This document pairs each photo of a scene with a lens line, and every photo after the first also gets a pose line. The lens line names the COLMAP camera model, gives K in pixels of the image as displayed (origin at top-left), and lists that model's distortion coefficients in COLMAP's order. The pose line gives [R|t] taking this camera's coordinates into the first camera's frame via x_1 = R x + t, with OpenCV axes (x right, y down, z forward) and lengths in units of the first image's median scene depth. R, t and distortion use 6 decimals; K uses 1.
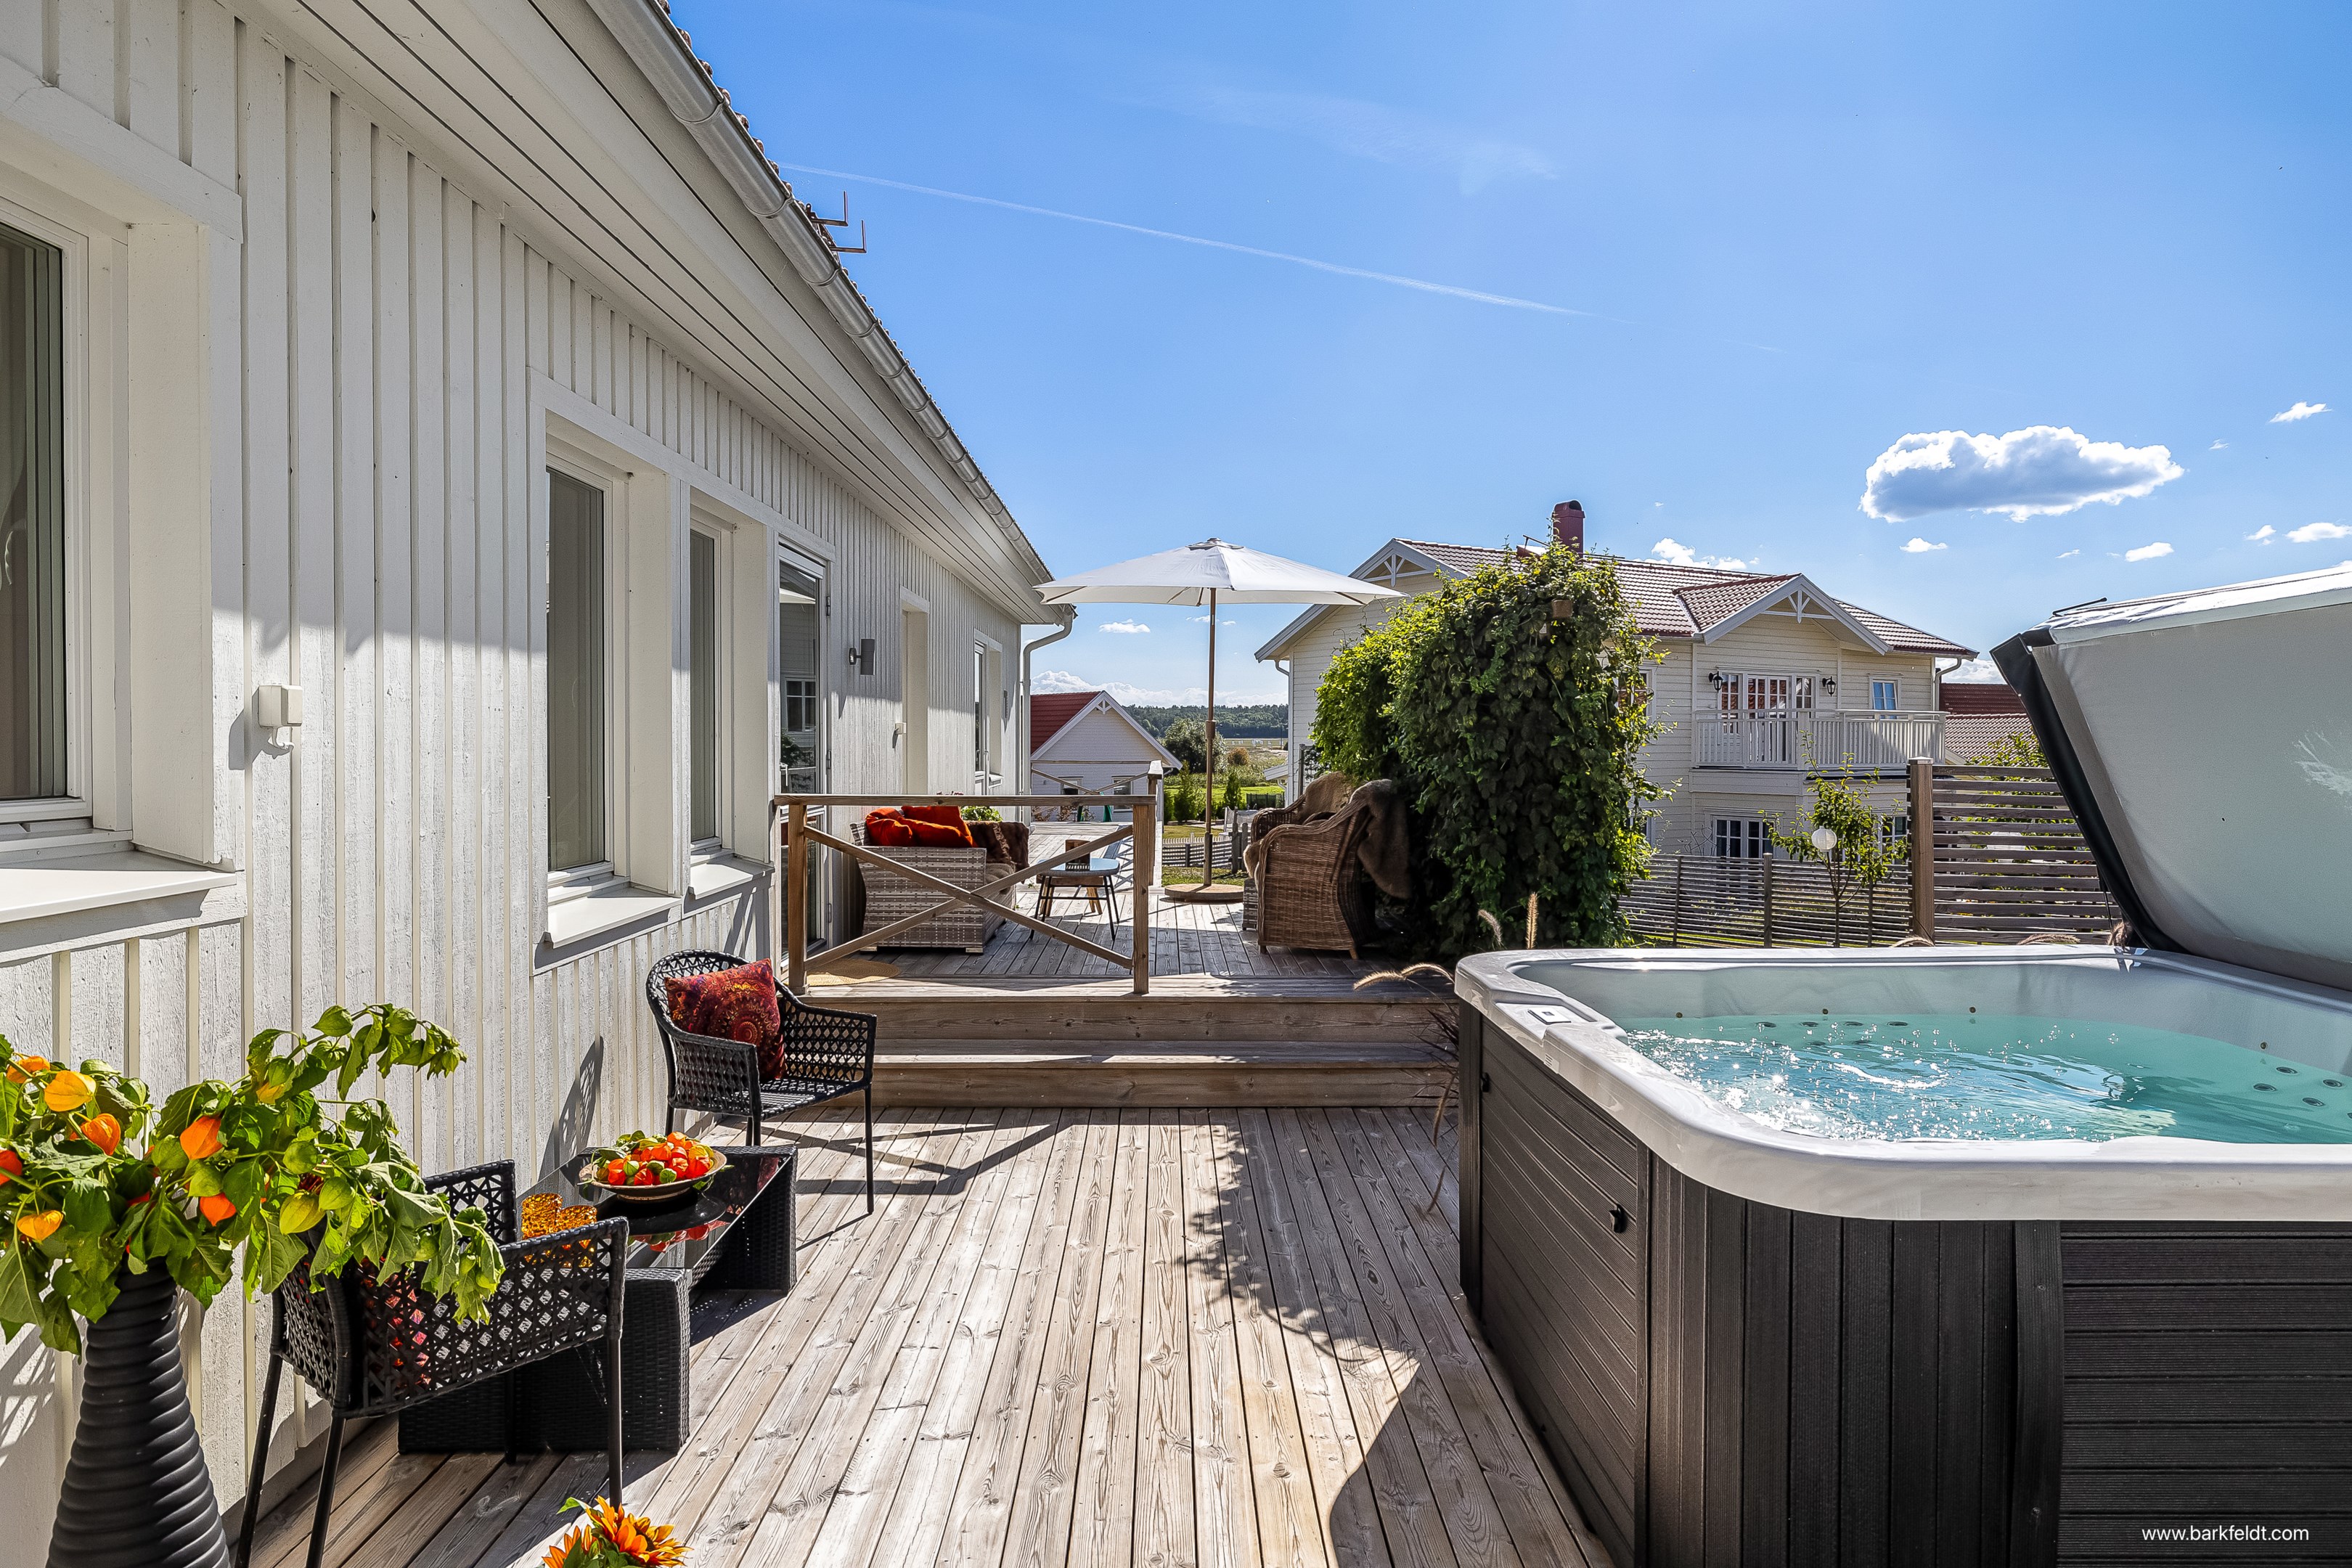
lens RADIAL K [[1459.7, 0, 1179.6], [0, 1459.7, 776.9], [0, 0, 1]] dist [0.001808, 0.000205]
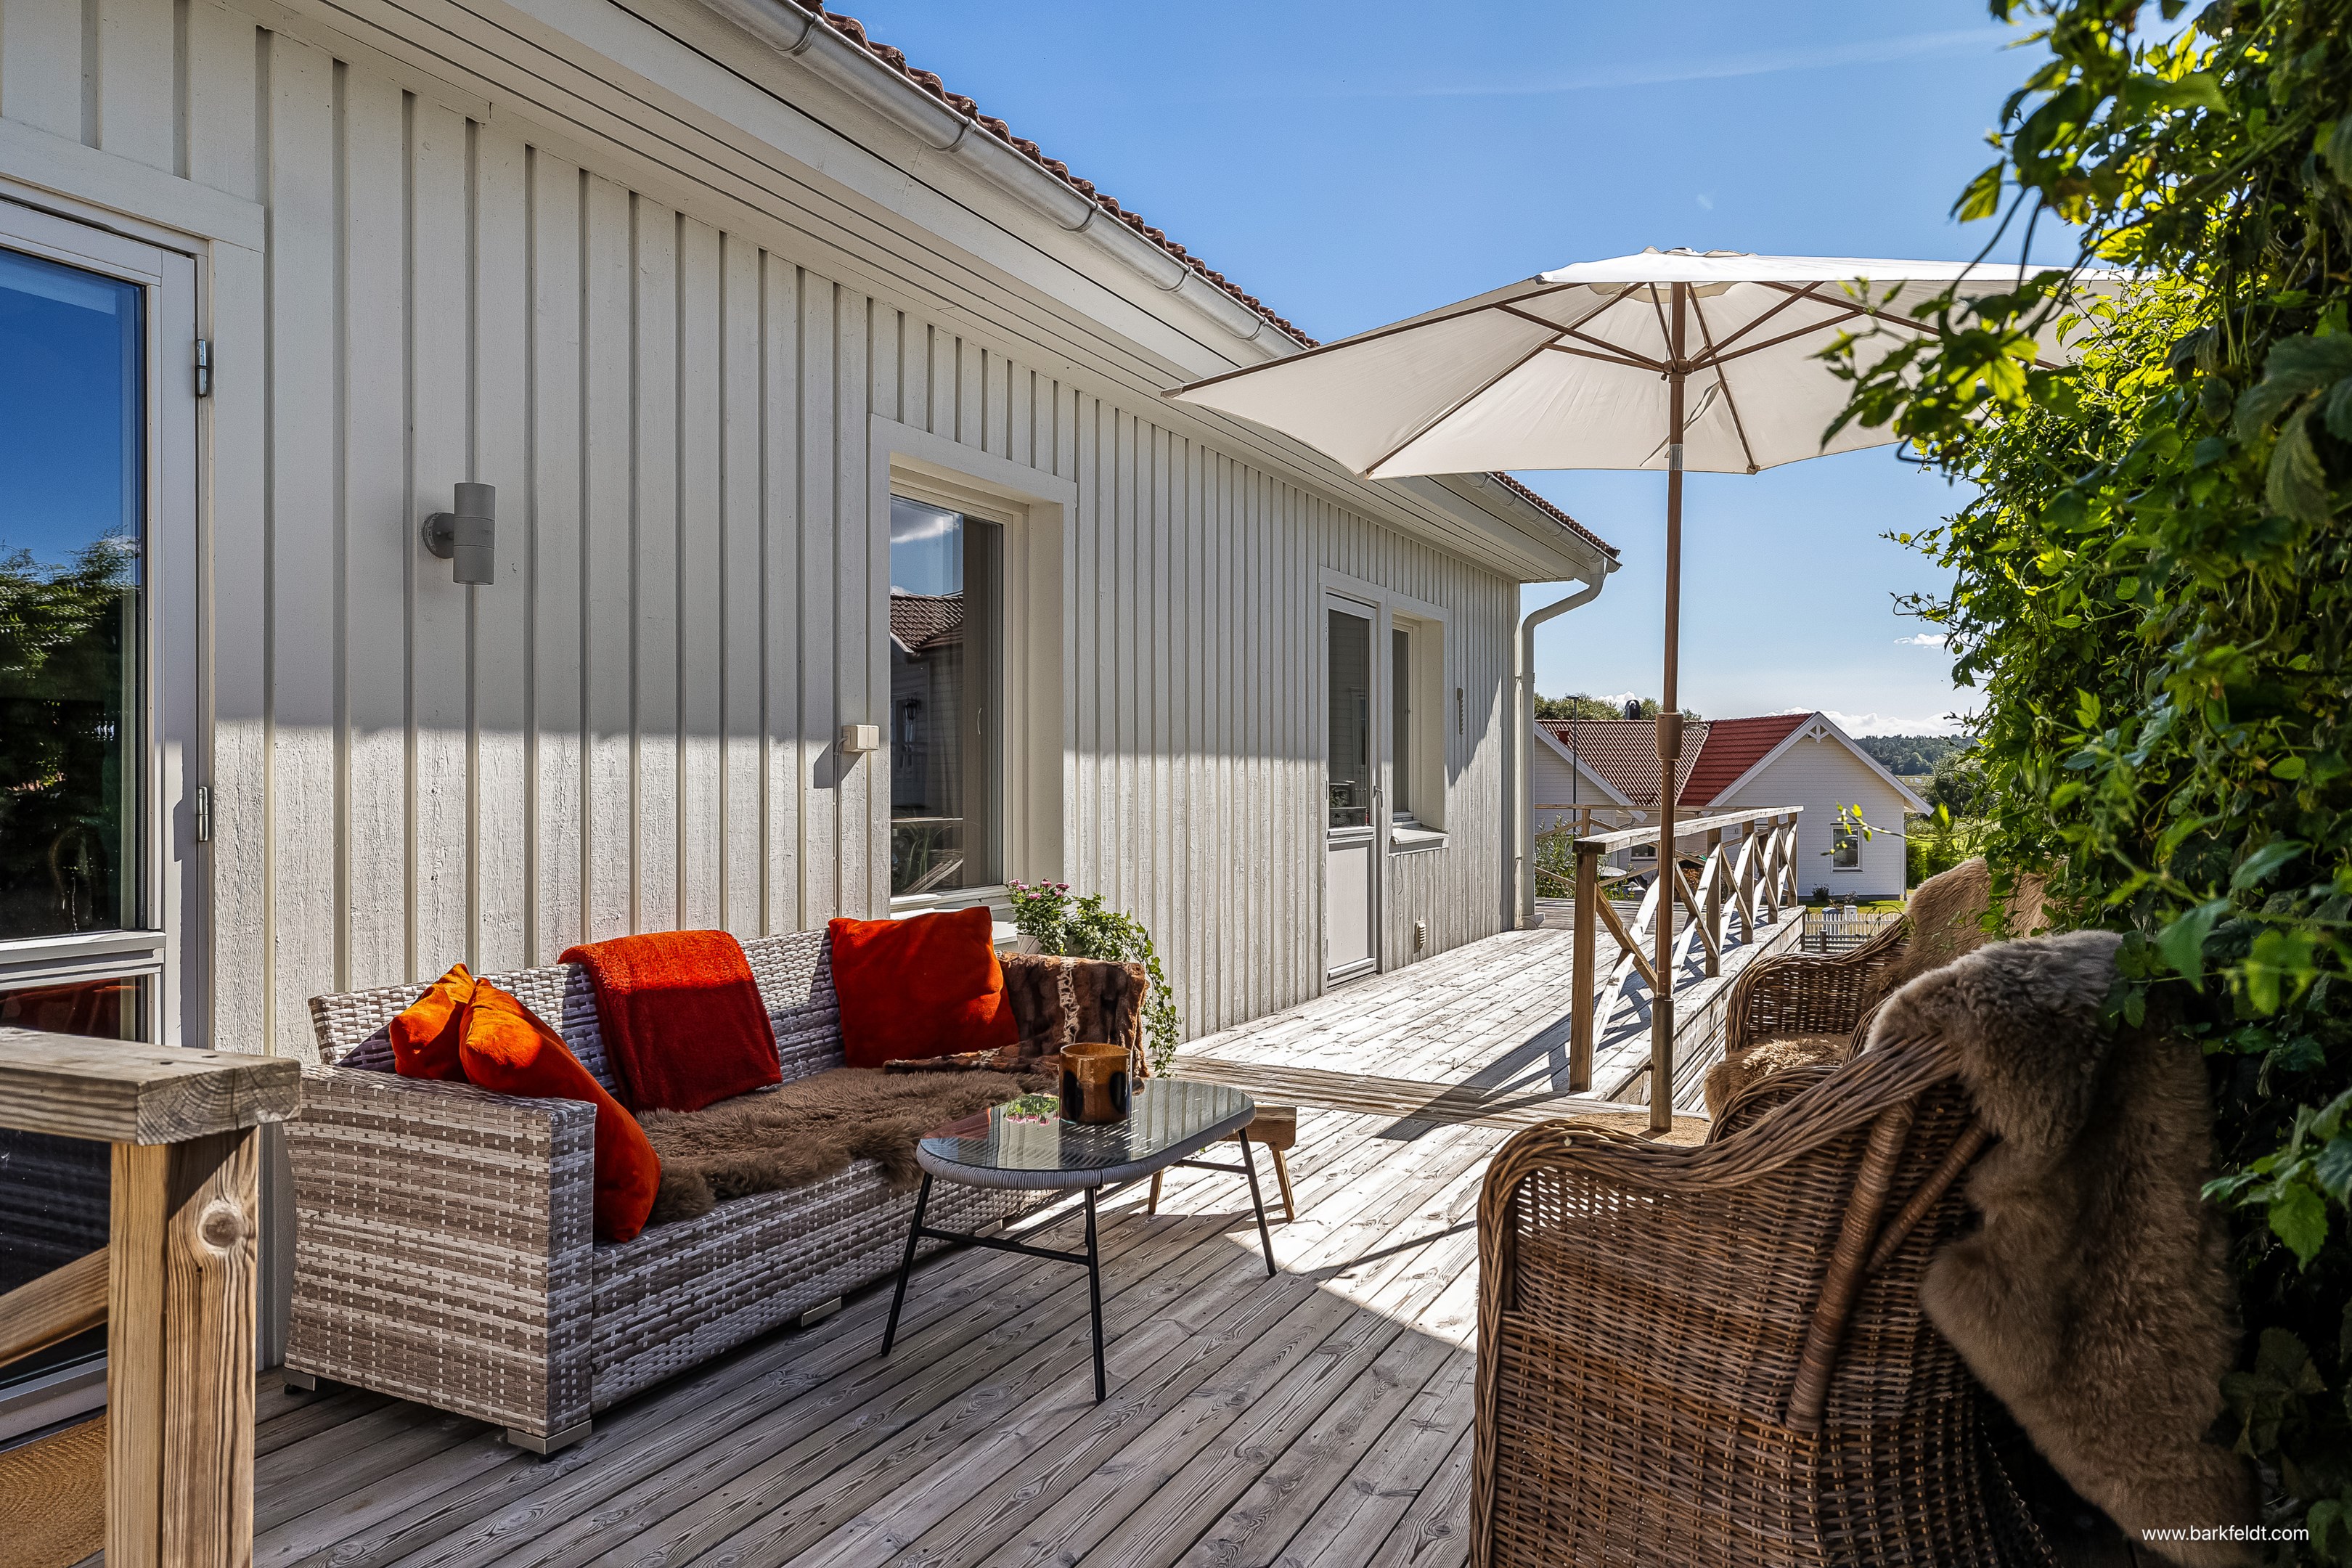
lens RADIAL K [[1585.0, 0, 1179.1], [0, 1585.0, 786.3], [0, 0, 1]] dist [-0.013459, -0.002595]
pose [[0.894178, -0.001441, -0.447710, 0.128260], [-0.008136, 0.999777, -0.019466, -0.012510], [0.447638, 0.021048, 0.893967, 0.762918]]
